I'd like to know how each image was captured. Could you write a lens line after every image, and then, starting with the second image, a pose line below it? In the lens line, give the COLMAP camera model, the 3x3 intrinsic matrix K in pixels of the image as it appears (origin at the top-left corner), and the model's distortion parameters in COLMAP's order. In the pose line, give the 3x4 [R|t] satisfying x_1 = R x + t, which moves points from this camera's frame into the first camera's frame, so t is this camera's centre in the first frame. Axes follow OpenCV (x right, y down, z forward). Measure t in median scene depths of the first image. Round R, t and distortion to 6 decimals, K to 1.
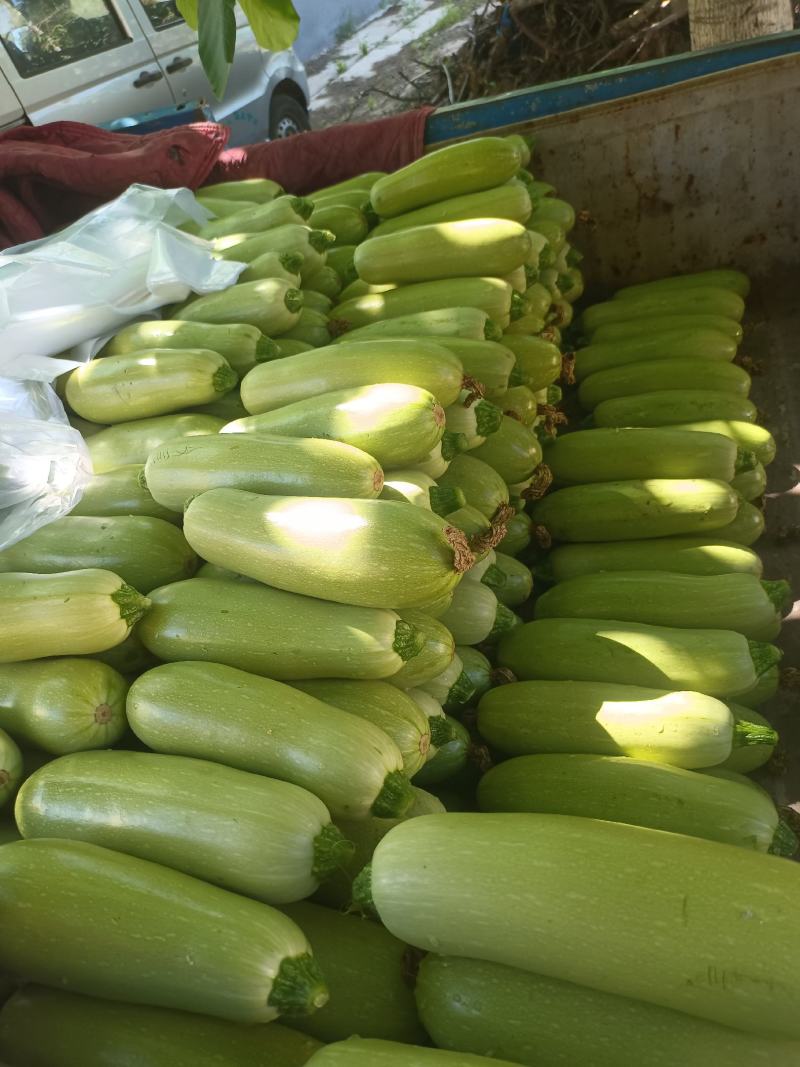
lens RADIAL K [[793.0, 0, 400.0], [0, 793.0, 533.5], [0, 0, 1]] dist [0.003278, -0.002972]
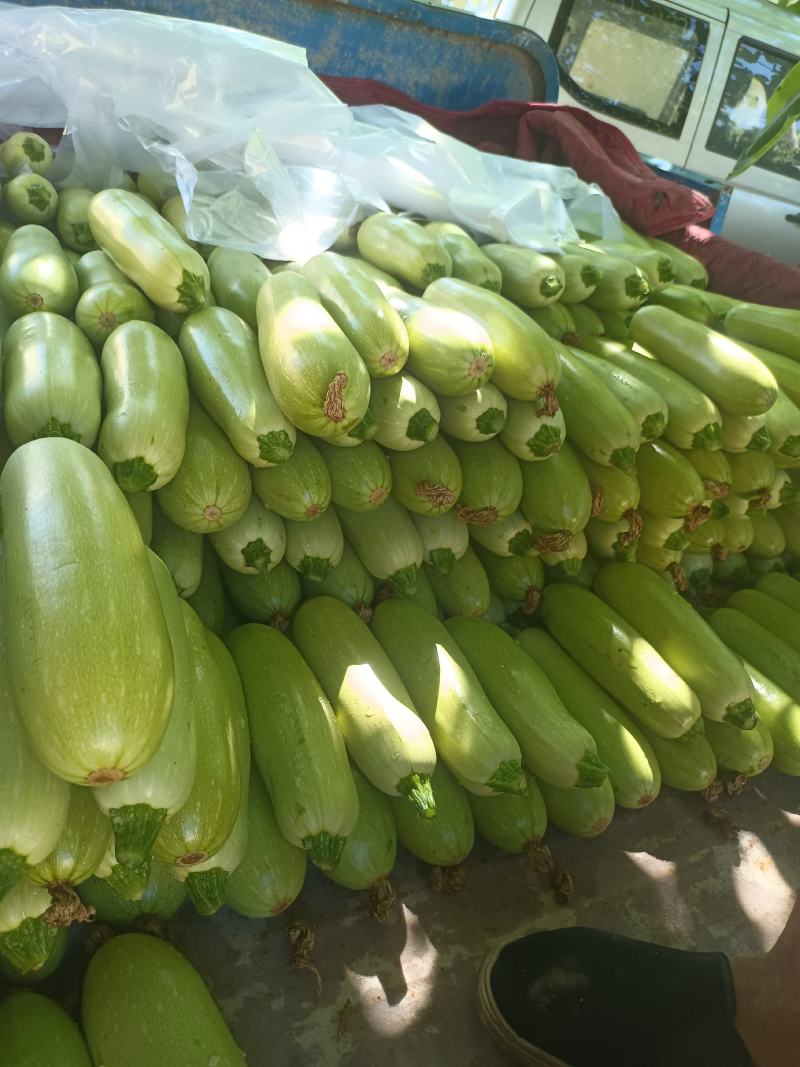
lens RADIAL K [[793.0, 0, 400.0], [0, 793.0, 533.5], [0, 0, 1]] dist [0.003278, -0.002972]
pose [[0.575796, 0.716555, -0.393711, 0.432121], [-0.755575, 0.650331, 0.078587, -0.005381], [0.312354, 0.252228, 0.915869, 0.033849]]
